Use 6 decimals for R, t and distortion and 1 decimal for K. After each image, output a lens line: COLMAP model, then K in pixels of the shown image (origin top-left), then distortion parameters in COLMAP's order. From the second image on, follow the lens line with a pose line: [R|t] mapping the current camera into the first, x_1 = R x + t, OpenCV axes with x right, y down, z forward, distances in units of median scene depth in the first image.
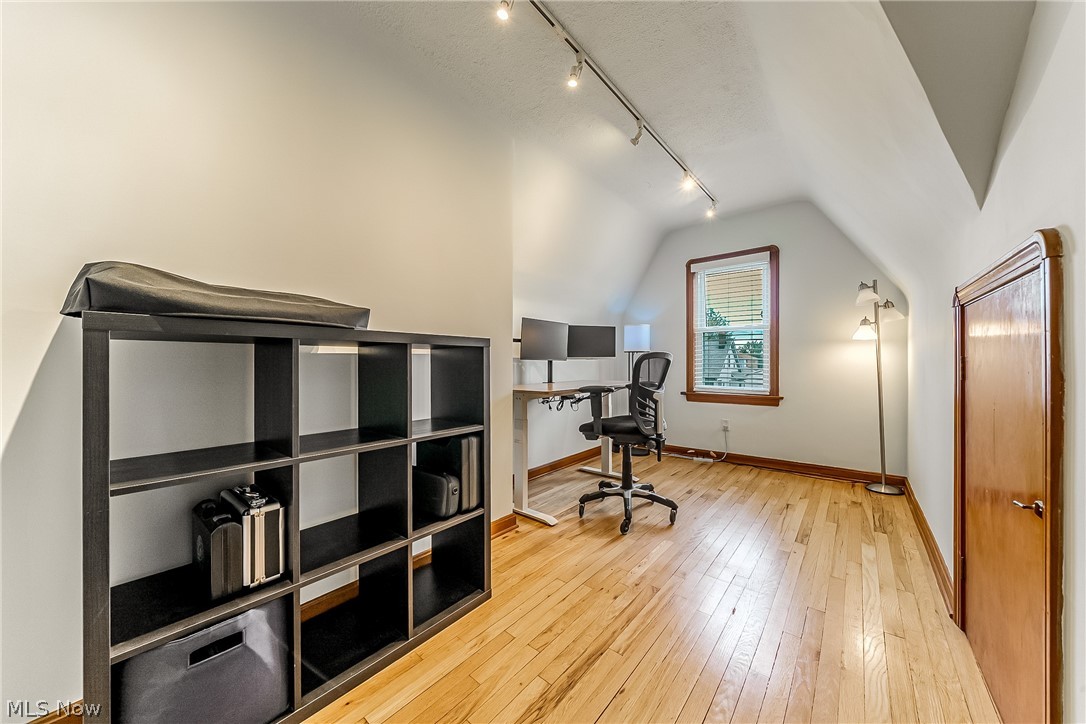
lens RADIAL K [[372.7, 0, 543.6], [0, 372.7, 368.3], [0, 0, 1]] dist [-0.000142, -0.000085]
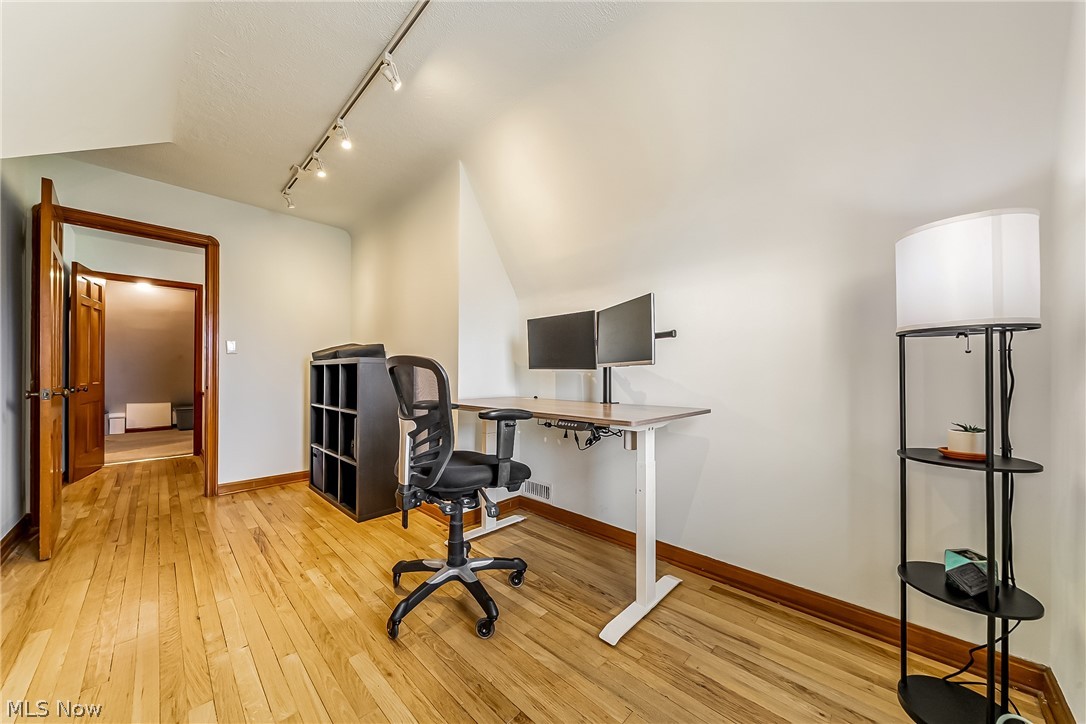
lens RADIAL K [[372.7, 0, 543.6], [0, 372.7, 368.3], [0, 0, 1]] dist [-0.000142, -0.000085]
pose [[-0.071053, -0.003131, -0.997468, 0.953659], [-0.000614, 0.999995, -0.003095, -0.027846], [0.997472, 0.000393, -0.071055, 1.306109]]
